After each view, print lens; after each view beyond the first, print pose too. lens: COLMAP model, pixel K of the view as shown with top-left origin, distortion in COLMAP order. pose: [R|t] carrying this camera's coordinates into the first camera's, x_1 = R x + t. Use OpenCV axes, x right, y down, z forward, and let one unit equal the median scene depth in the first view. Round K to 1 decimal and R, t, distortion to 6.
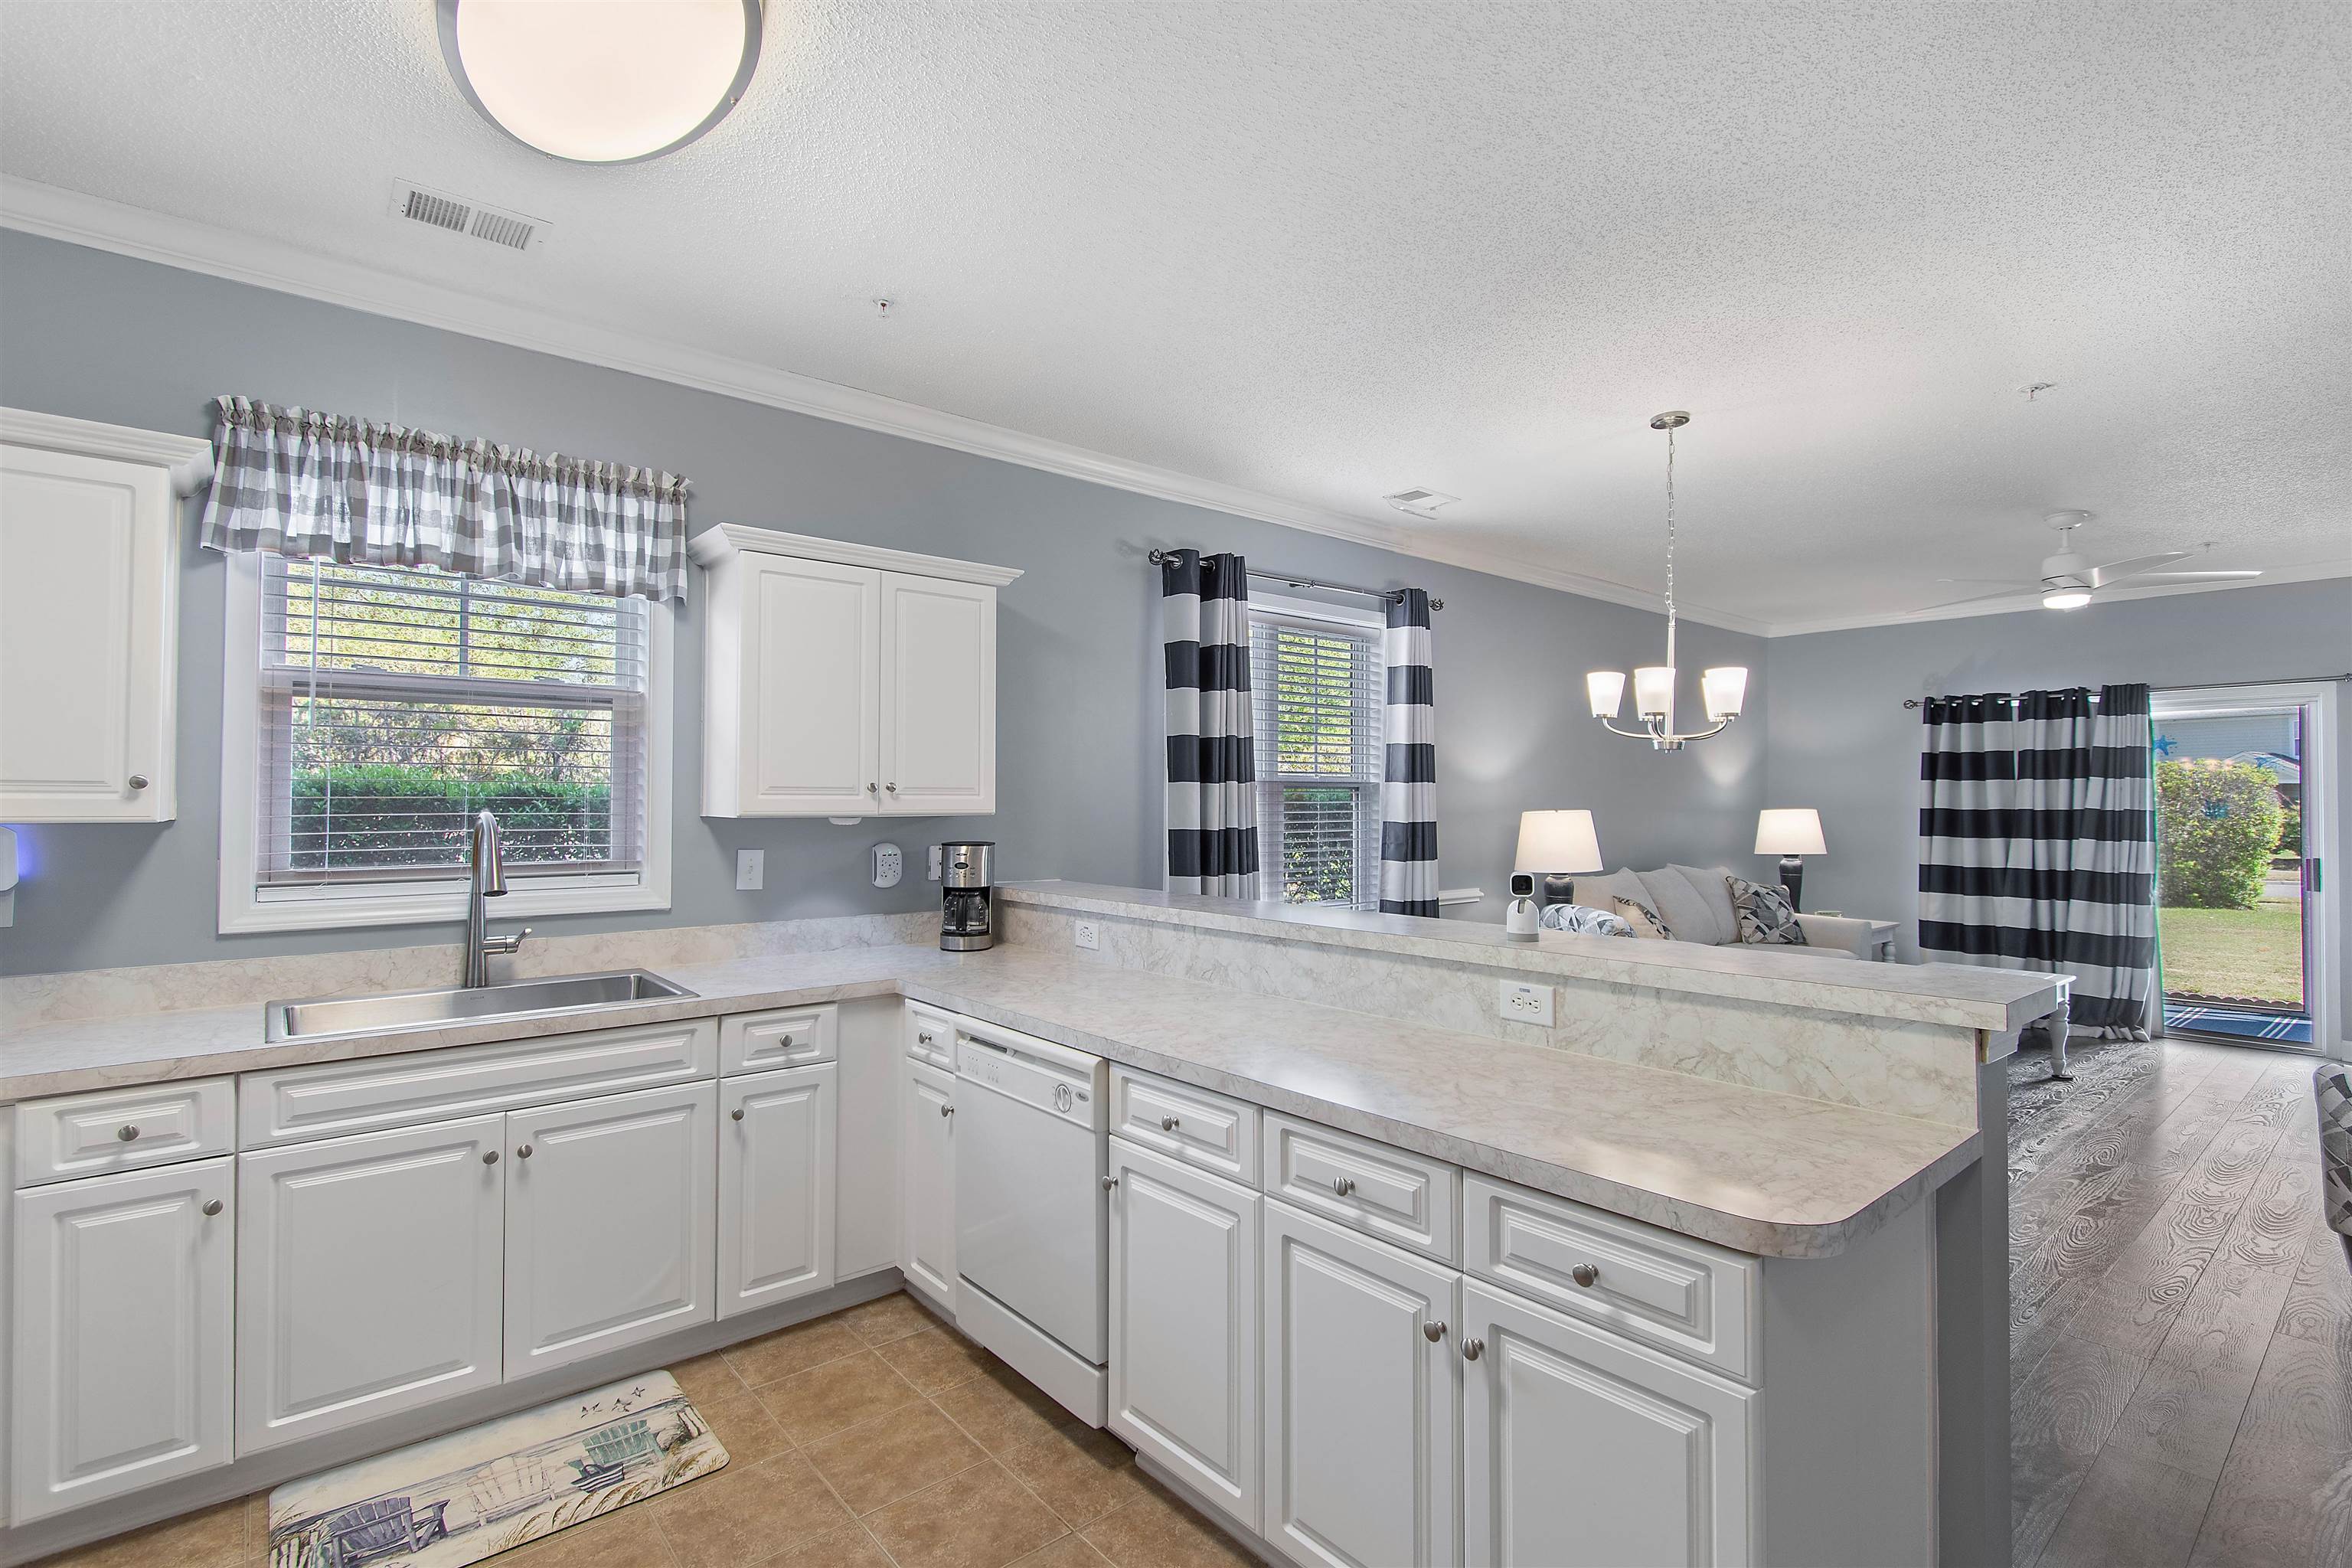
lens RADIAL K [[1088.2, 0, 1178.2], [0, 1088.2, 780.3], [0, 0, 1]] dist [0.010665, -0.009572]
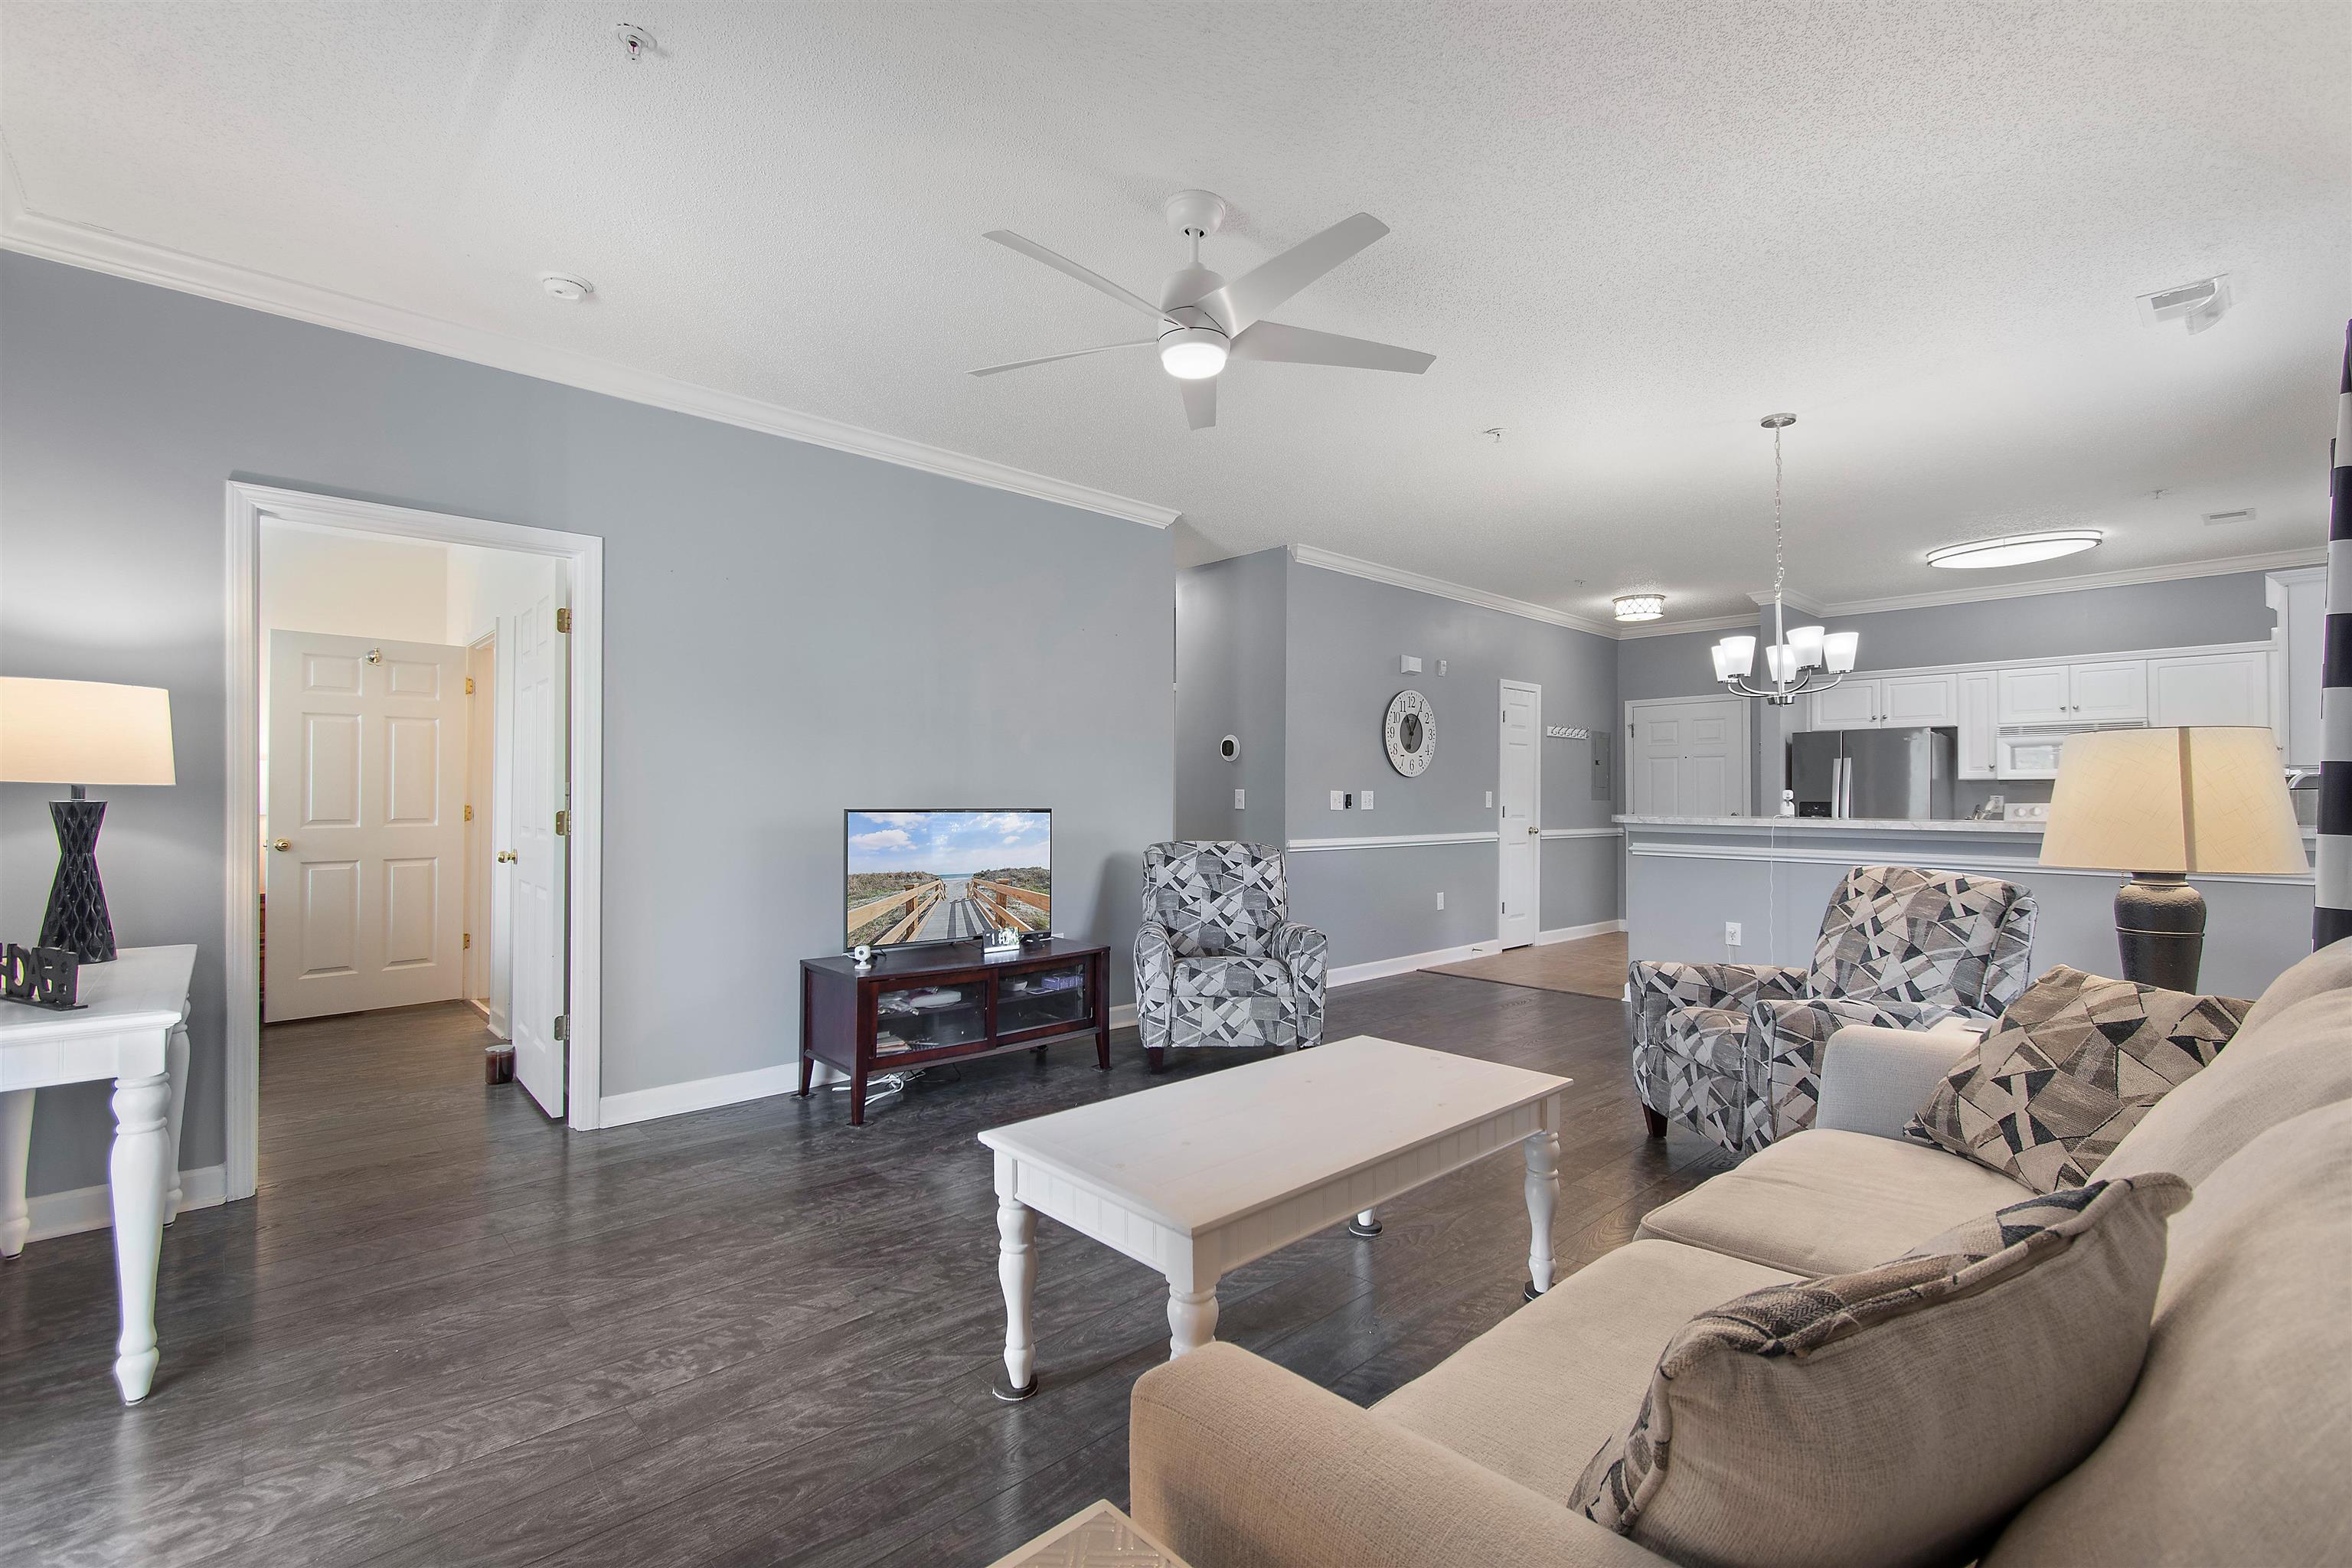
lens RADIAL K [[1033.0, 0, 1179.4], [0, 1033.0, 786.5], [0, 0, 1]] dist [0.003241, -0.000654]
pose [[-0.998602, -0.007273, -0.052354, 0.829179], [-0.005761, 0.999564, -0.028969, 0.068811], [0.052541, -0.028627, -0.998208, 1.490586]]
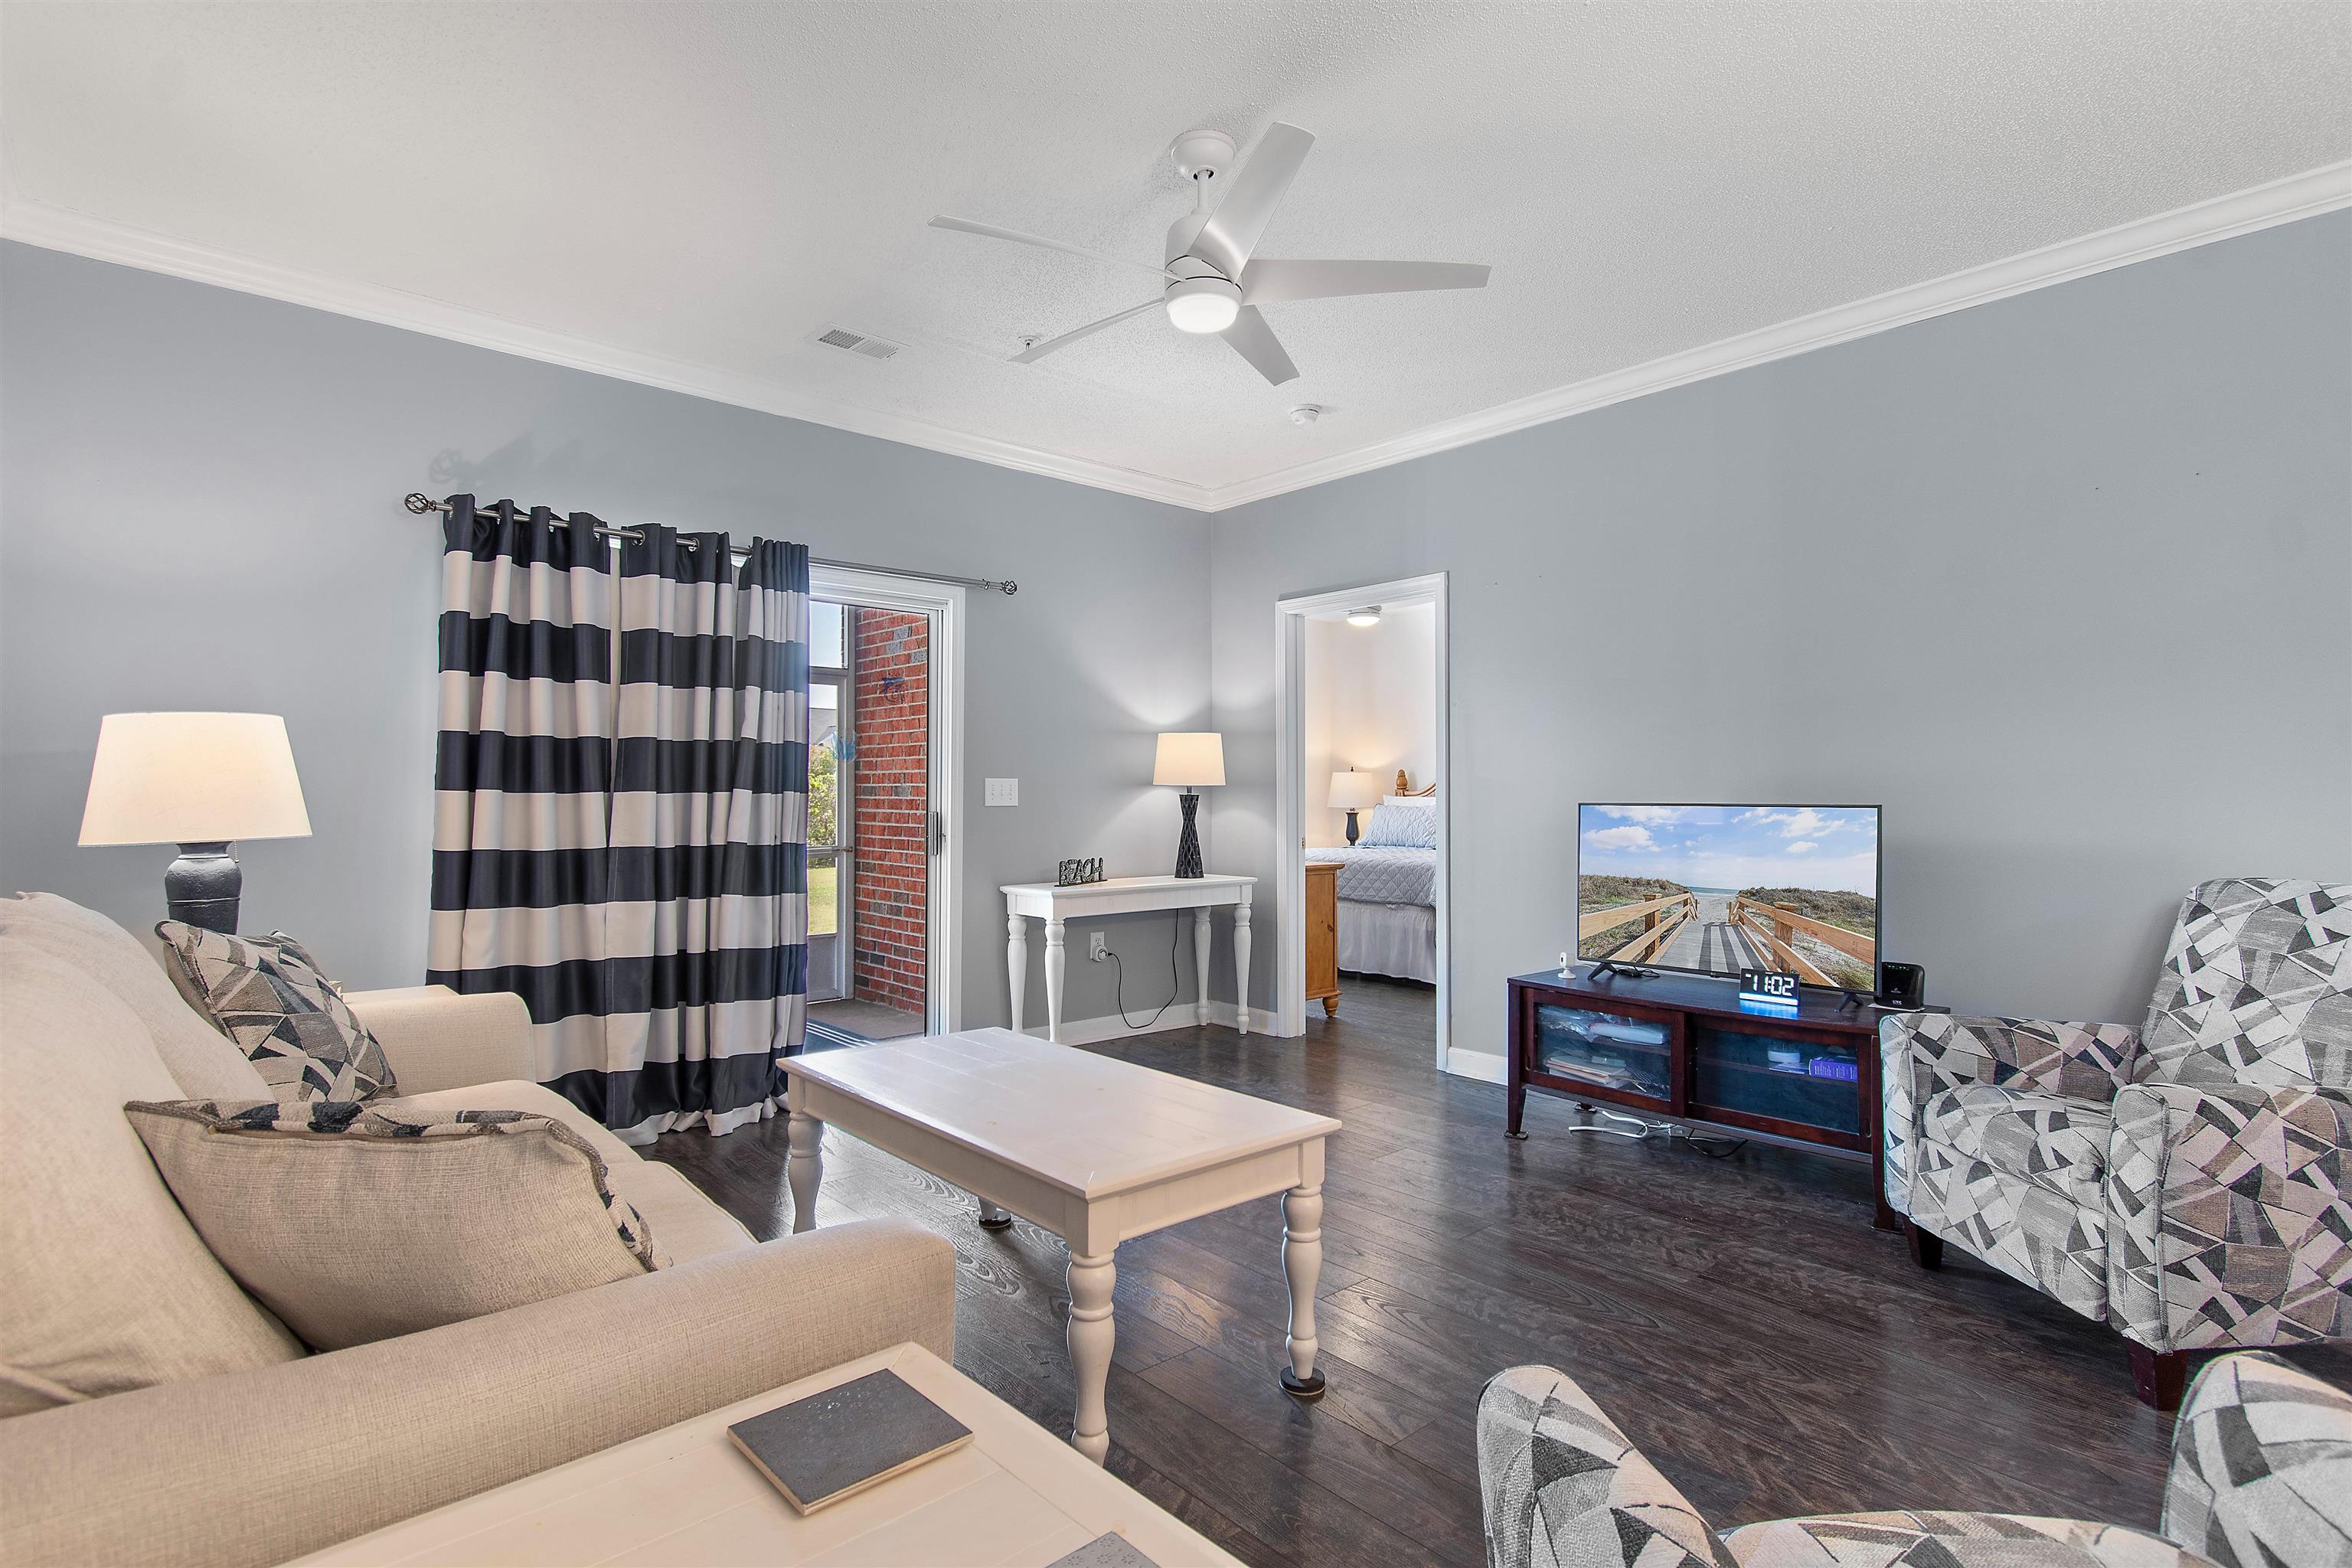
lens RADIAL K [[1146.2, 0, 1170.3], [0, 1146.2, 794.9], [0, 0, 1]] dist [0.000358, 0.000252]
pose [[-0.026647, 0.000432, 0.999645, 0.263100], [-0.021675, 0.999765, -0.001009, 0.066323], [-0.999410, -0.021695, -0.026631, 1.003362]]
